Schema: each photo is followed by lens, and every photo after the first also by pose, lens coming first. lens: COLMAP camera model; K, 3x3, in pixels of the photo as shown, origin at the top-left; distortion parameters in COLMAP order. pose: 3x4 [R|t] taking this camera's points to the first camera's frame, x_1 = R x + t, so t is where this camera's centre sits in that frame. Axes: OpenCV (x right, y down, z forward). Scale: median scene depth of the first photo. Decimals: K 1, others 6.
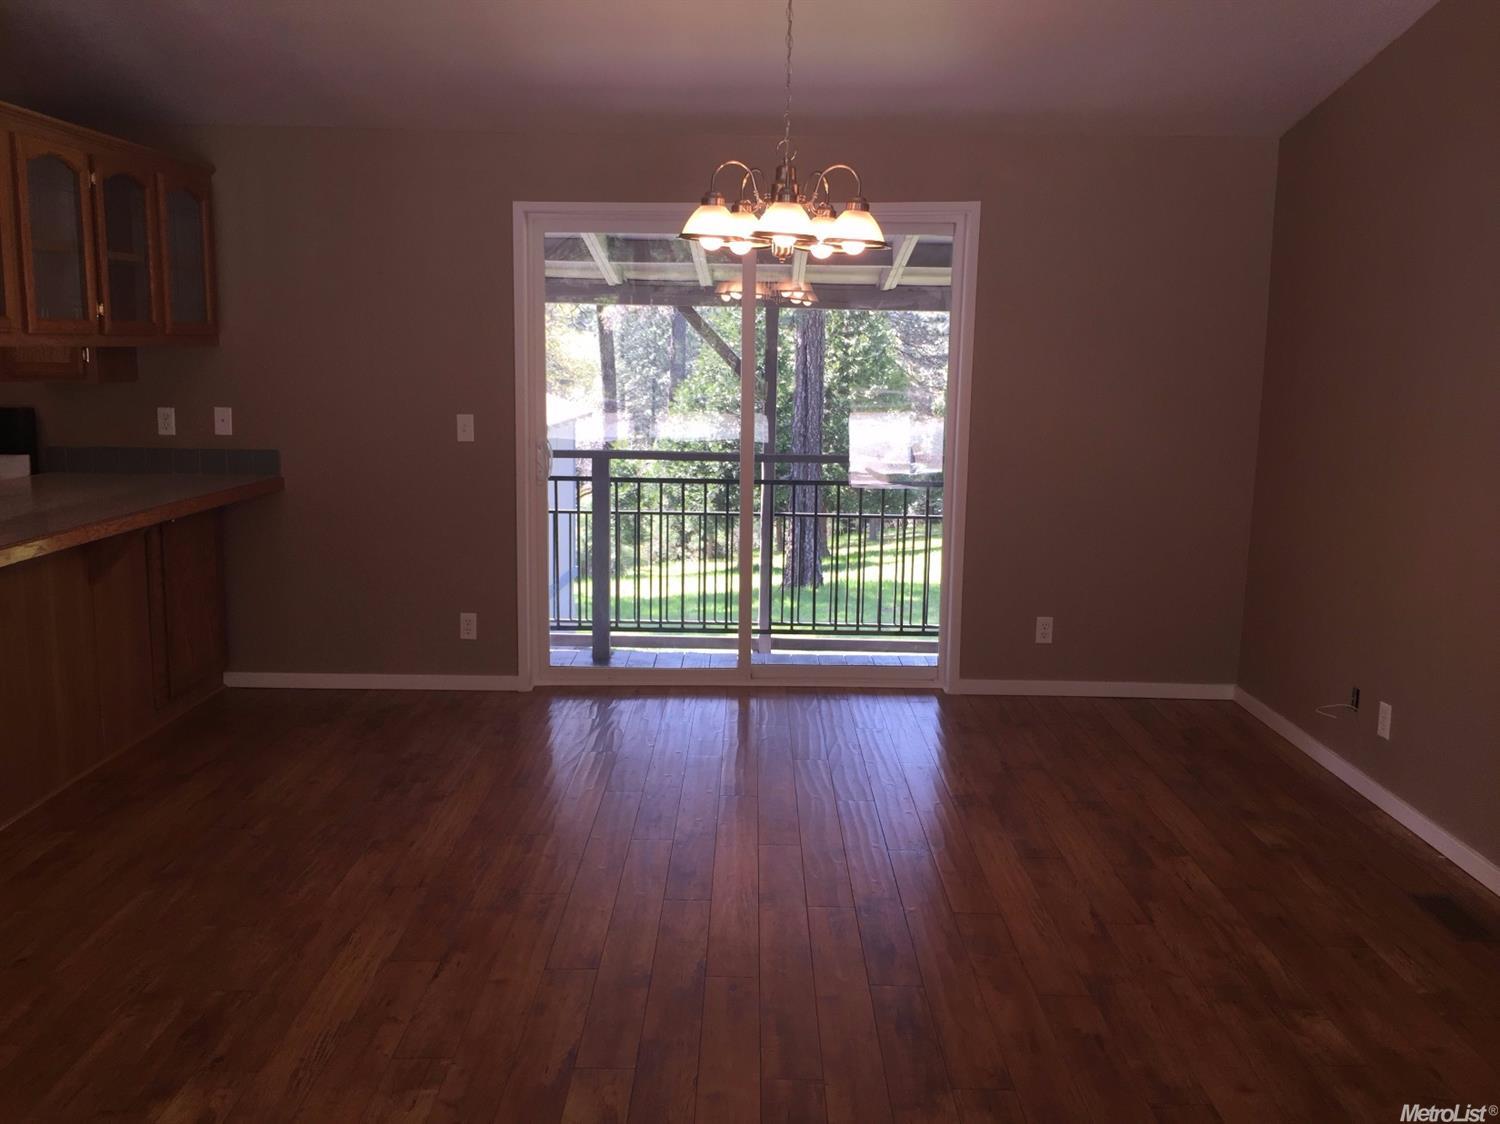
lens RADIAL K [[1281.6, 0, 750.5], [0, 1281.6, 542.3], [0, 0, 1]] dist [0.089888, -0.135969]
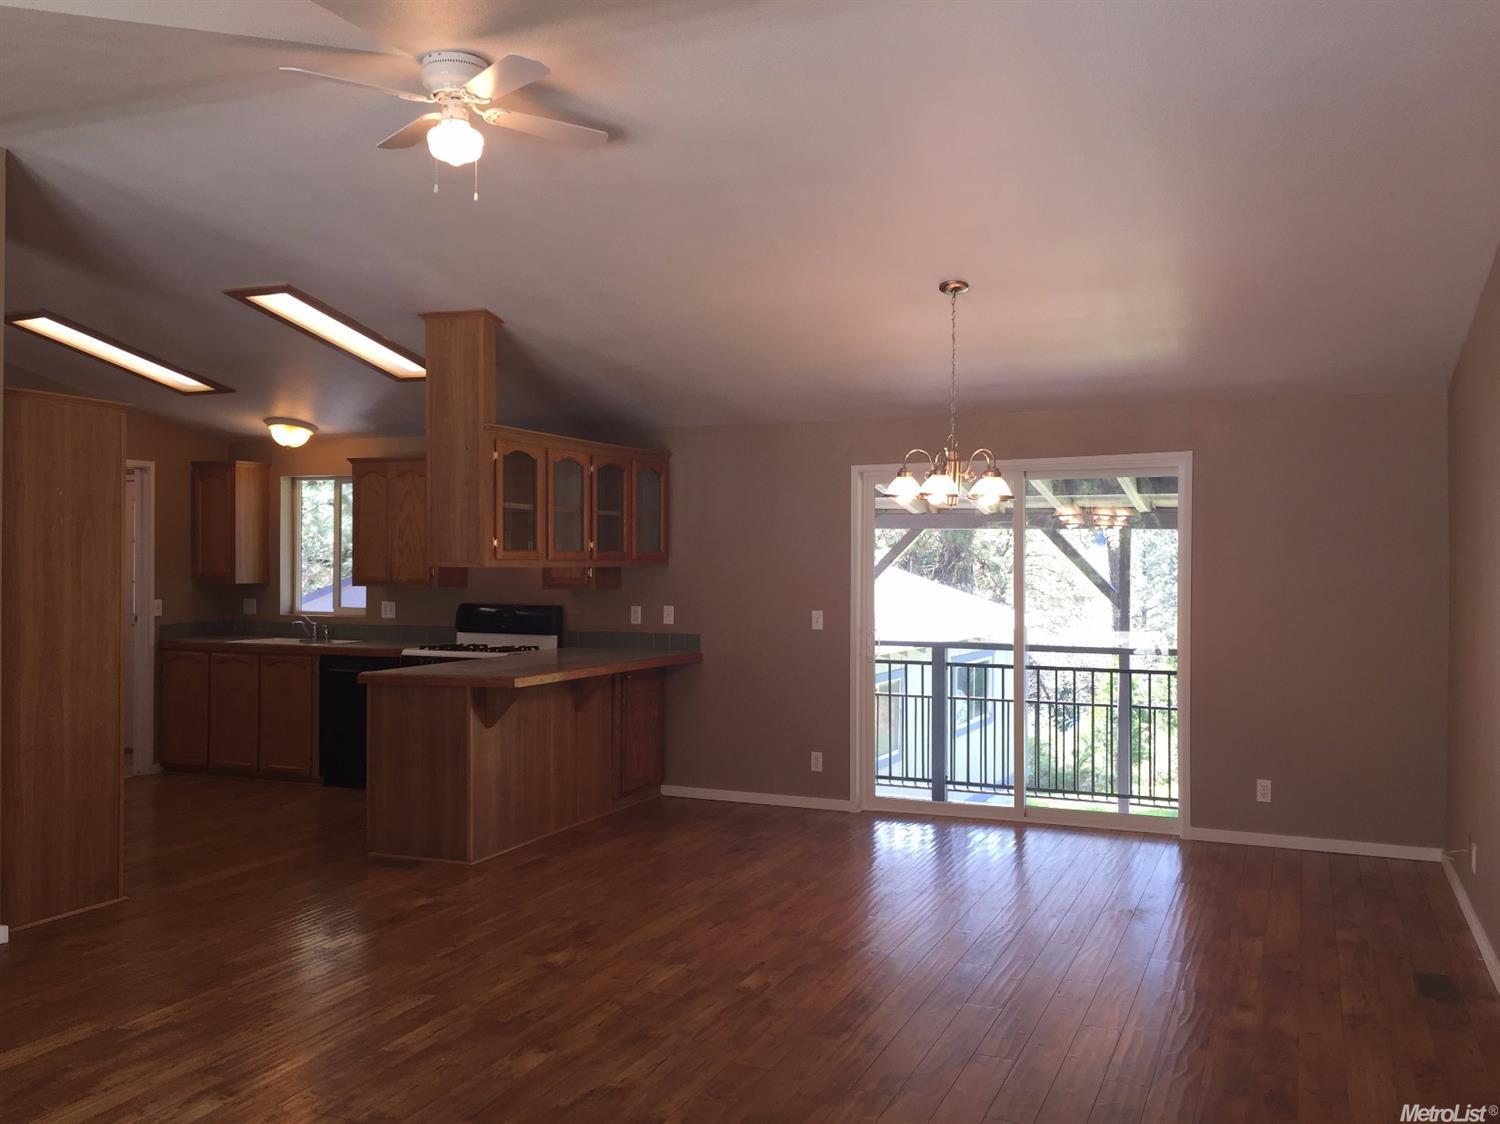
lens RADIAL K [[1281.6, 0, 744.2], [0, 1281.6, 559.1], [0, 0, 1]] dist [0.089888, -0.135969]
pose [[0.919383, -0.010840, -0.393215, 0.276165], [-0.050057, 0.988269, -0.144284, 0.056392], [0.390167, 0.152335, 0.908055, -0.351812]]
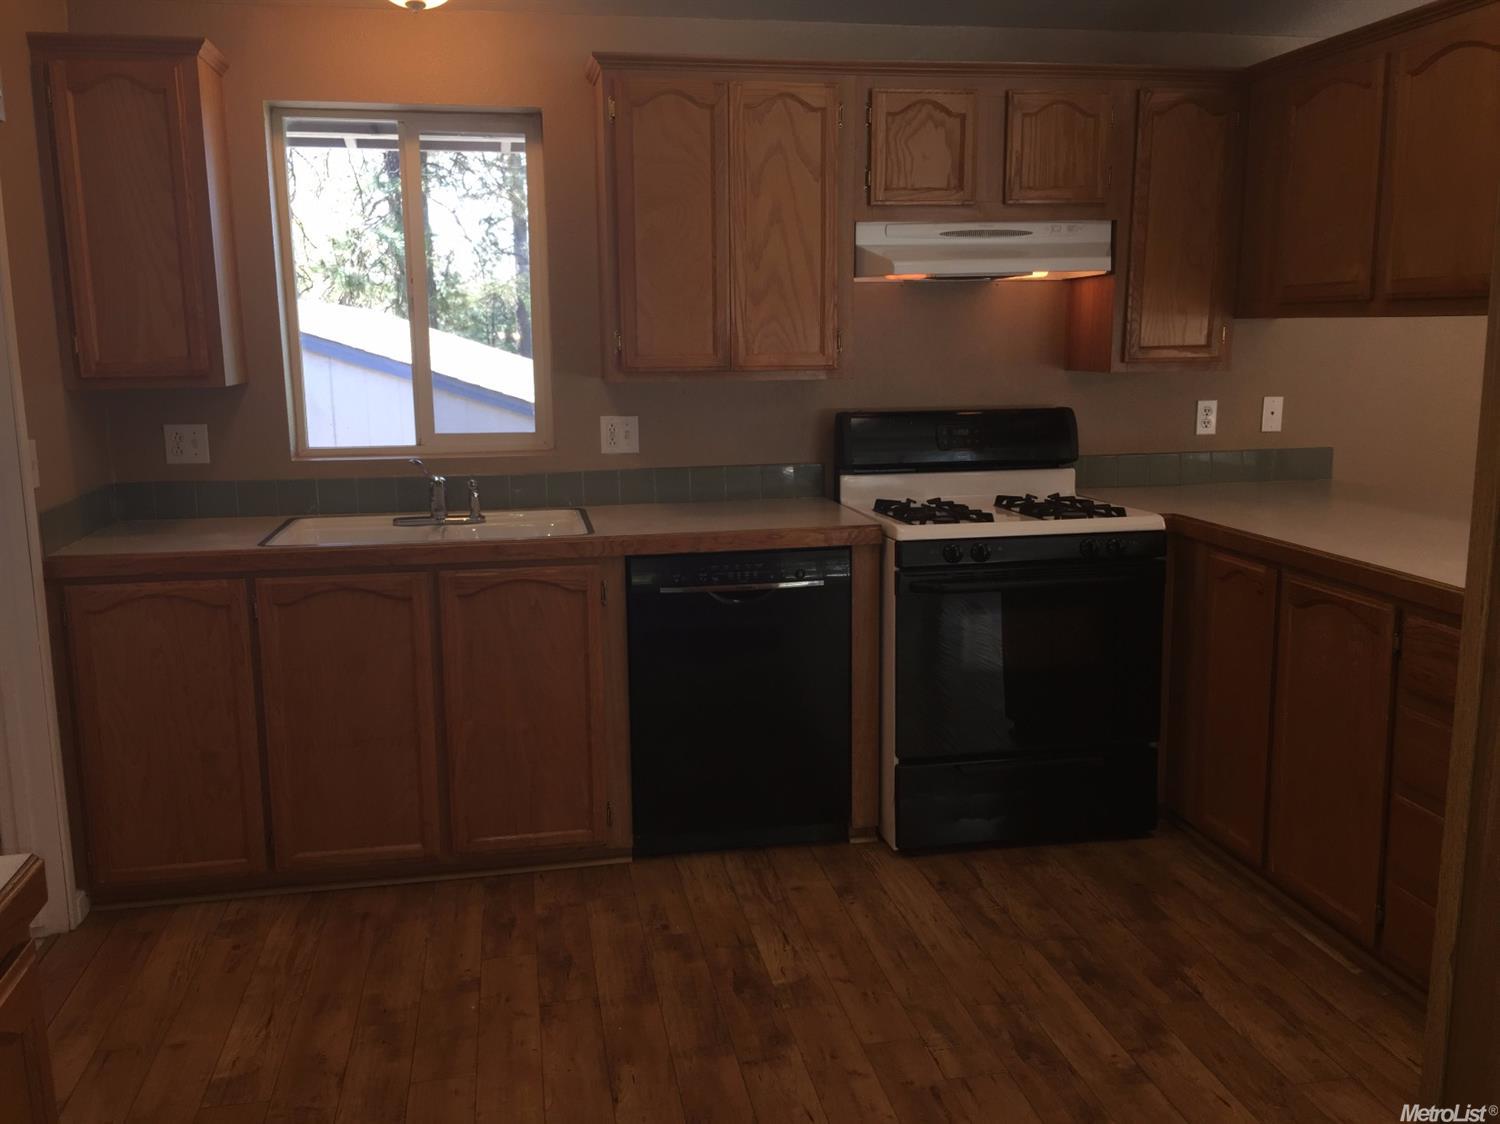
lens RADIAL K [[1281.6, 0, 750.2], [0, 1281.6, 555.7], [0, 0, 1]] dist [0.089888, -0.135969]
pose [[0.983283, -0.057796, 0.172667, -0.903792], [0.054715, 0.998247, 0.022555, -0.043713], [-0.173668, -0.012731, 0.984722, 0.282208]]
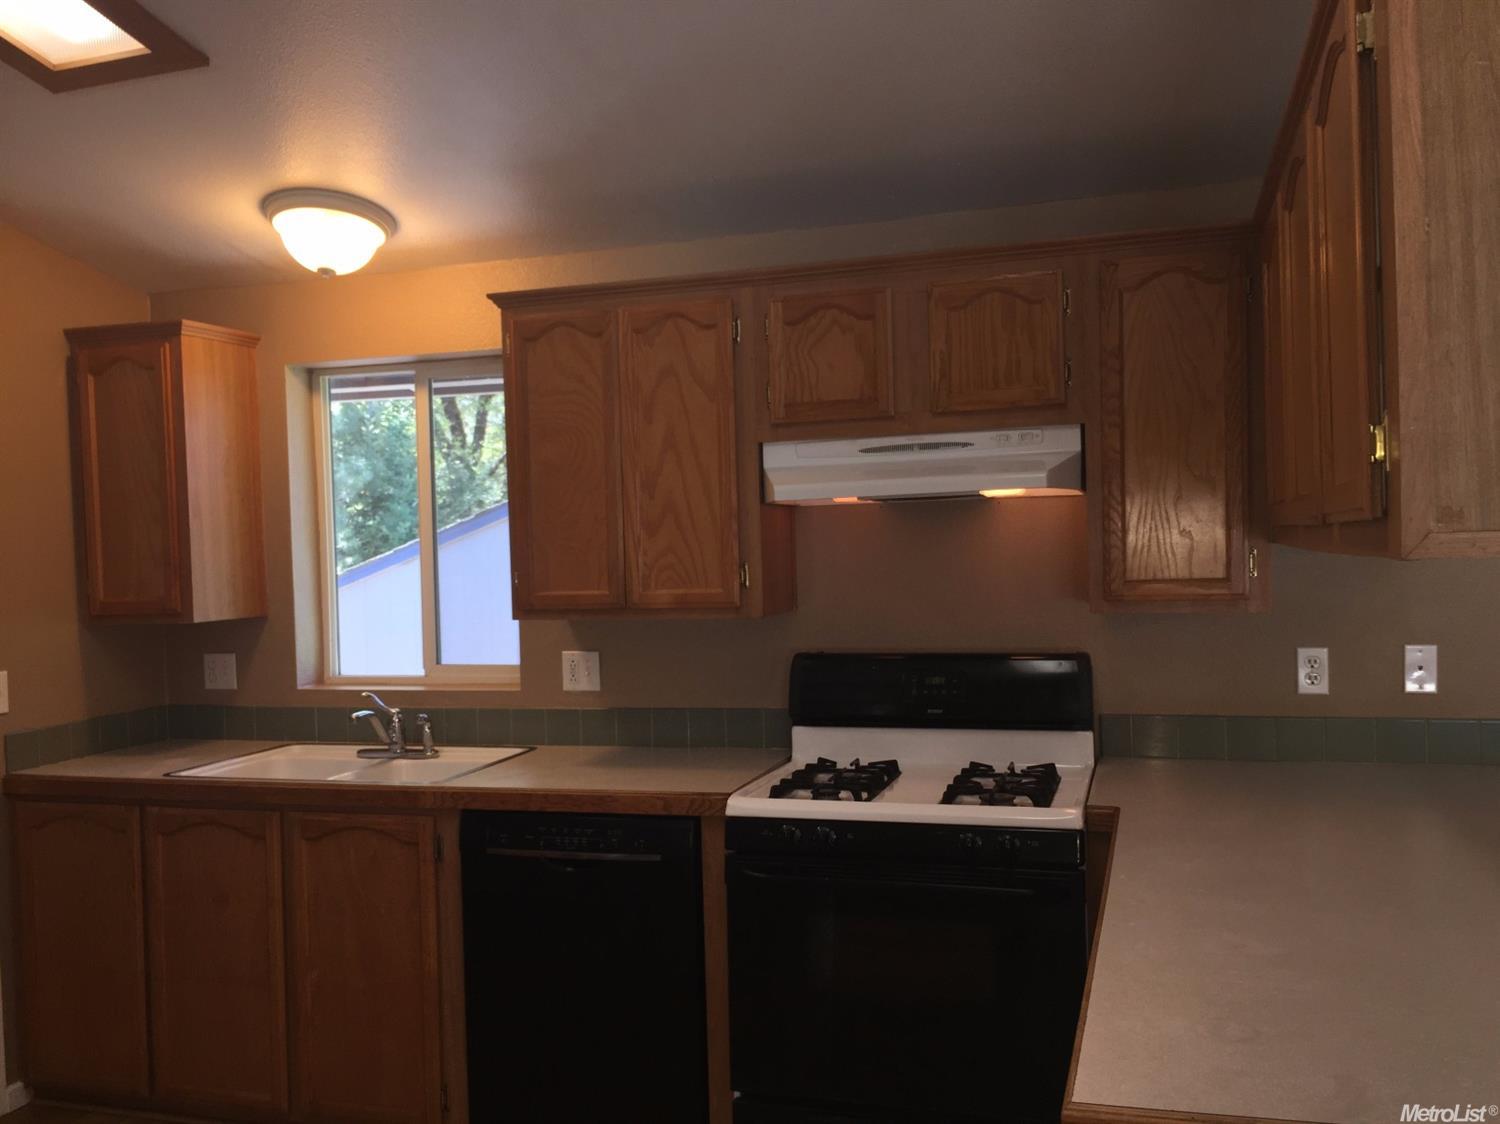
lens RADIAL K [[1281.6, 0, 751.4], [0, 1281.6, 562.6], [0, 0, 1]] dist [0.089888, -0.135969]
pose [[0.954256, -0.040727, -0.296204, -0.538358], [0.000235, 0.990782, -0.135469, -0.064977], [0.298991, 0.129203, 0.945469, 0.386354]]
